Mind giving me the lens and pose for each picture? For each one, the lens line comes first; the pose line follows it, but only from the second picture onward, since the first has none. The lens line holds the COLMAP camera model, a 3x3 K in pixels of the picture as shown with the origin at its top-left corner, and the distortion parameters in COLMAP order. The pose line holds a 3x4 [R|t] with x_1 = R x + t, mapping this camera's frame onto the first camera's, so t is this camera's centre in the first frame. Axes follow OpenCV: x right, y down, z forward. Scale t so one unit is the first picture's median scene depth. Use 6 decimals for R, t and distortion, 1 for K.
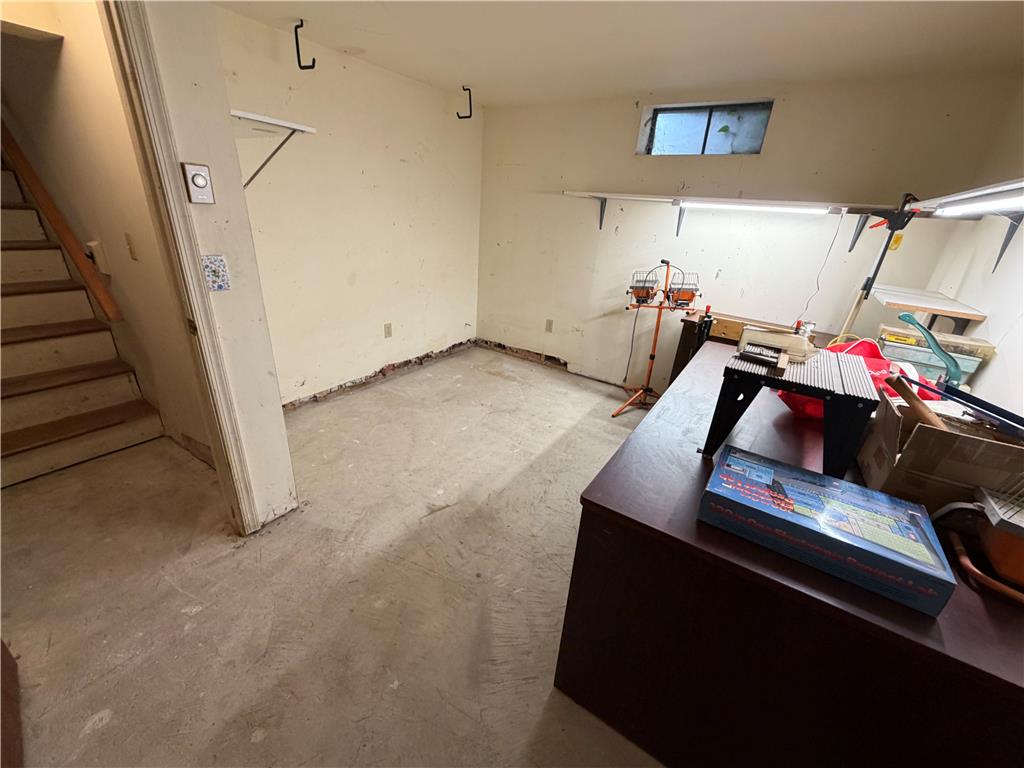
lens RADIAL K [[408.1, 0, 510.7], [0, 408.1, 387.7], [0, 0, 1]] dist [0.001811, 0.000631]
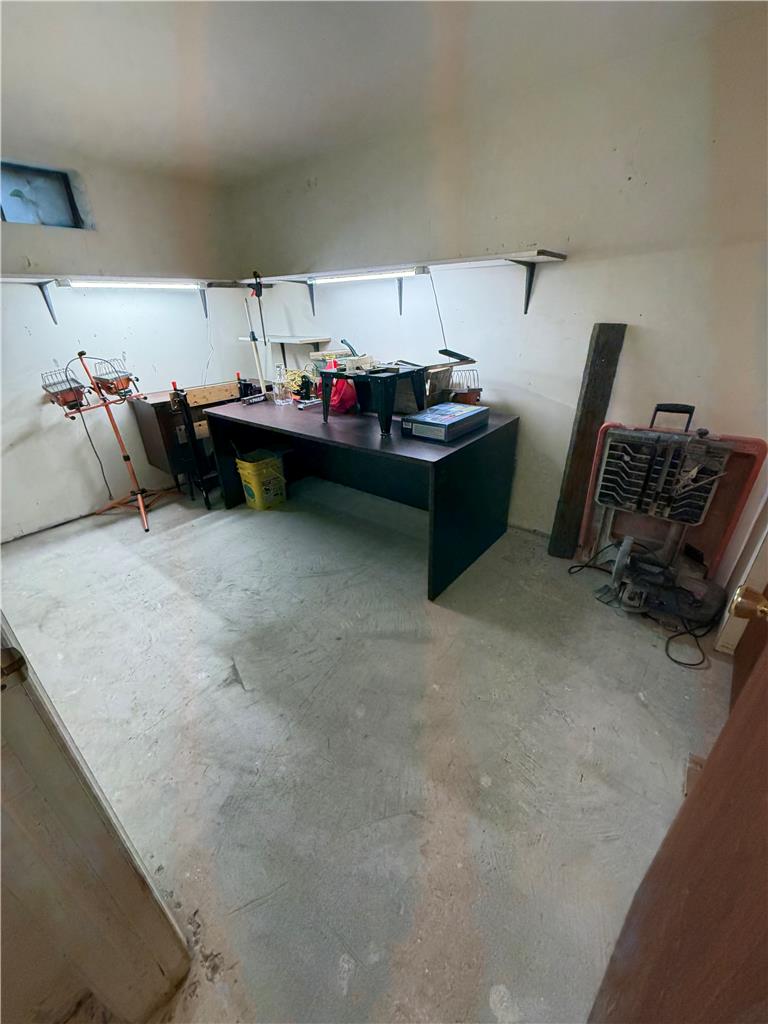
lens RADIAL K [[408.1, 0, 384.7], [0, 408.1, 511.5], [0, 0, 1]] dist [0.001811, 0.000631]
pose [[0.084025, -0.504282, 0.859441, -0.588235], [0.428625, 0.796913, 0.425688, -0.156882], [-0.899567, 0.332609, 0.283108, 0.329615]]
